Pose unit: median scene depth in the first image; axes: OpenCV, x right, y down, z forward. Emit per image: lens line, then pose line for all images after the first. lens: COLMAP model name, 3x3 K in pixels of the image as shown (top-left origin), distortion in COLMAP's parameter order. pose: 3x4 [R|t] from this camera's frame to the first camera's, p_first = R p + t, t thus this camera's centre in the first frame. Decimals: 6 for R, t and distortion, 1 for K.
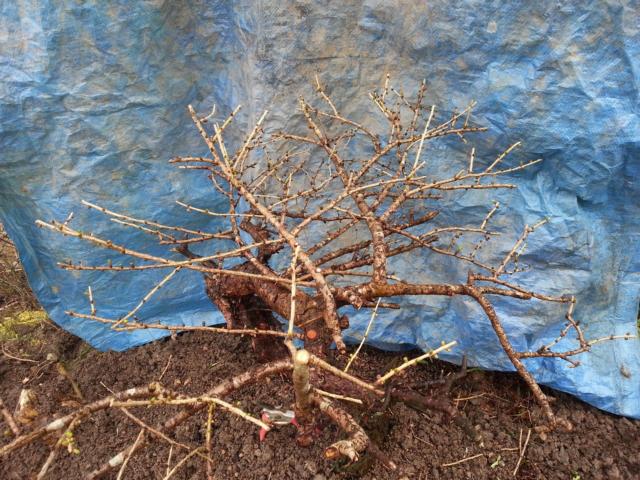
lens RADIAL K [[503.4, 0, 324.2], [0, 503.4, 240.6], [0, 0, 1]] dist [-0.046564, -0.005496]
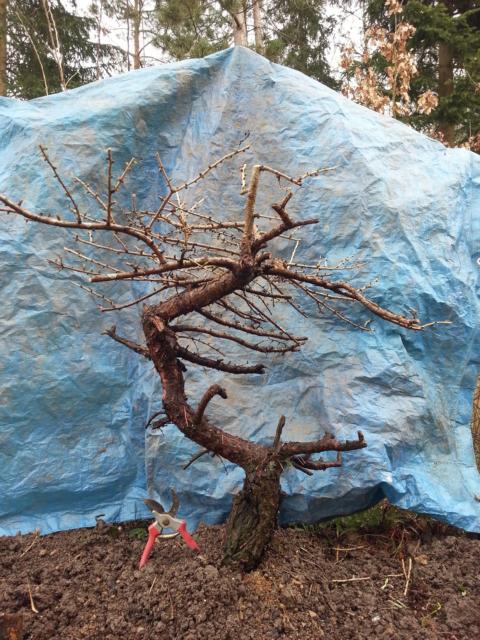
lens RADIAL K [[503.4, 0, 240.0], [0, 503.4, 320.0], [0, 0, 1]] dist [-0.046564, -0.005496]
pose [[0.988720, 0.077952, 0.127895, -0.112609], [0.018978, 0.781814, -0.623223, 0.709427], [-0.148571, 0.618620, 0.771515, -0.040437]]
